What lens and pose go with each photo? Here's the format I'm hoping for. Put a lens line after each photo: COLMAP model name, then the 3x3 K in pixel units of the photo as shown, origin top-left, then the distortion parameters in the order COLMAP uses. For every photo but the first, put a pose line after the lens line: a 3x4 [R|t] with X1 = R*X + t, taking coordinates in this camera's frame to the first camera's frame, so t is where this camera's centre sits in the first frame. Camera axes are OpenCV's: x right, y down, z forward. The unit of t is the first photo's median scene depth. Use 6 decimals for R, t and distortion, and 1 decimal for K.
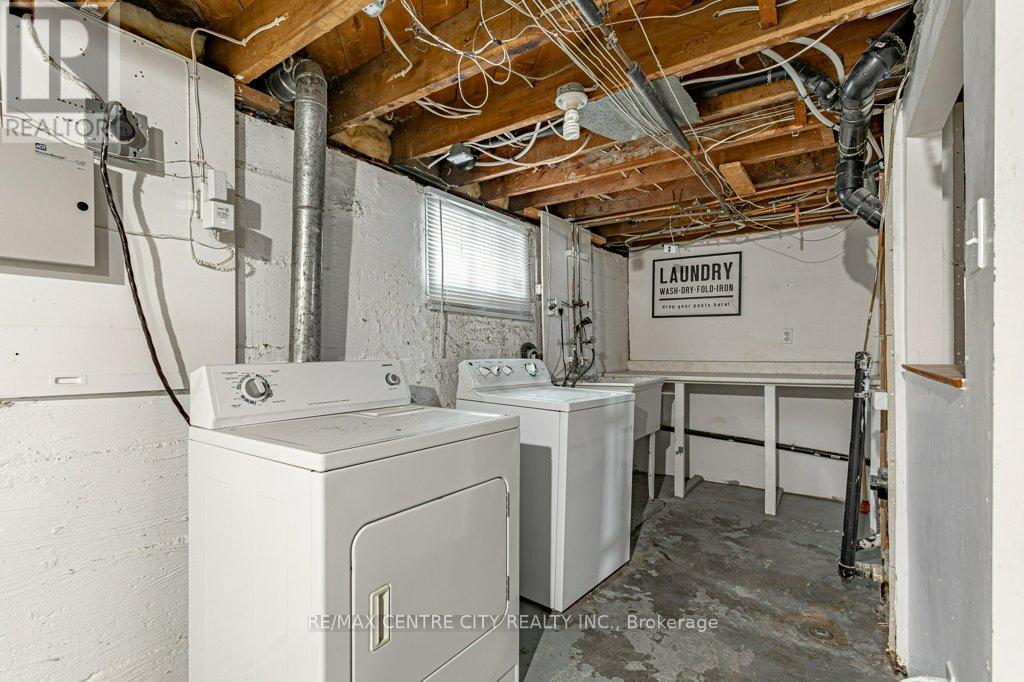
lens RADIAL K [[492.1, 0, 507.1], [0, 492.1, 355.6], [0, 0, 1]] dist [0.000469, -0.000062]
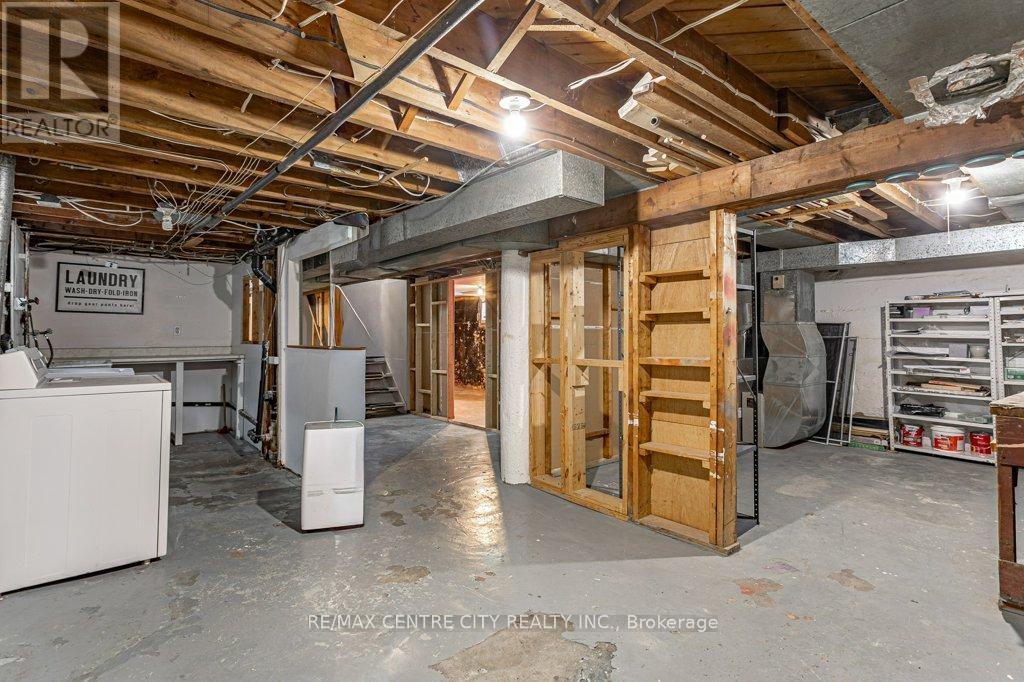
lens RADIAL K [[492.1, 0, 511.1], [0, 492.1, 338.8], [0, 0, 1]] dist [0.000469, -0.000062]
pose [[0.251511, 0.003207, 0.967849, -0.596134], [0.008440, 0.999949, -0.005506, 0.003007], [-0.967818, 0.009553, 0.251471, -0.348341]]
